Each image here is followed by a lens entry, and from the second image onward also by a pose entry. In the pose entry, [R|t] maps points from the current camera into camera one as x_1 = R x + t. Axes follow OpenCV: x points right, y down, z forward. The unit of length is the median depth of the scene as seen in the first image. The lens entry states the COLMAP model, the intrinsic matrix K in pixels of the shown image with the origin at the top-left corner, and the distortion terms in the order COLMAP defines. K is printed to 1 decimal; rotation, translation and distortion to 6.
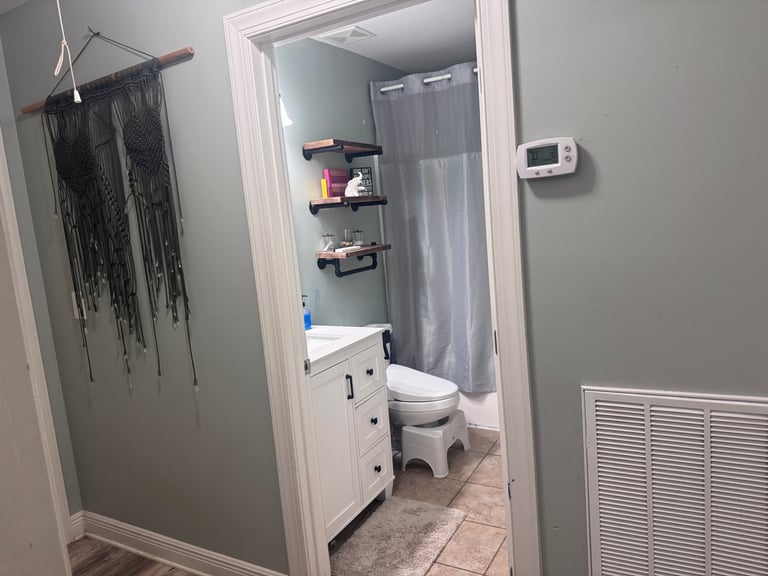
lens RADIAL K [[553.9, 0, 398.9], [0, 553.9, 288.0], [0, 0, 1]] dist [0.099425, -0.150831]
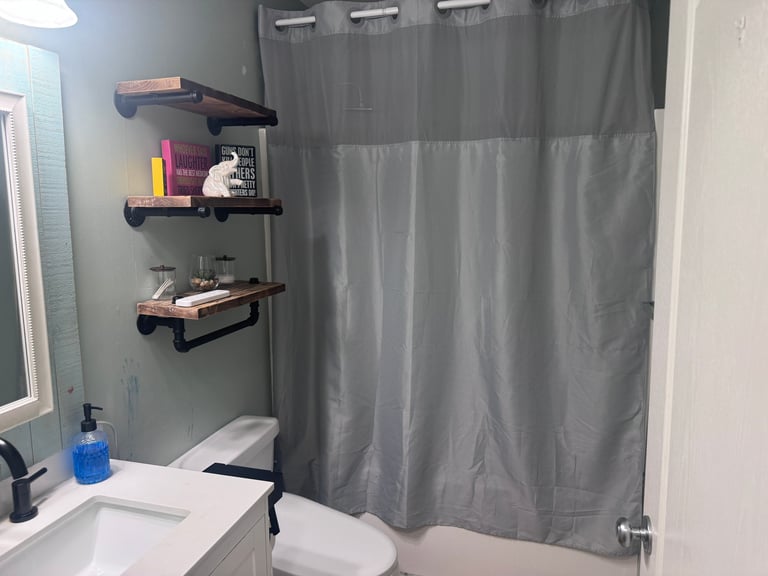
lens RADIAL K [[553.9, 0, 398.9], [0, 553.9, 288.0], [0, 0, 1]] dist [0.099425, -0.150831]
pose [[0.972737, 0.045765, 0.227353, -0.030444], [-0.045408, 0.998945, -0.006800, -0.075975], [-0.227424, -0.003710, 0.973789, 0.409749]]
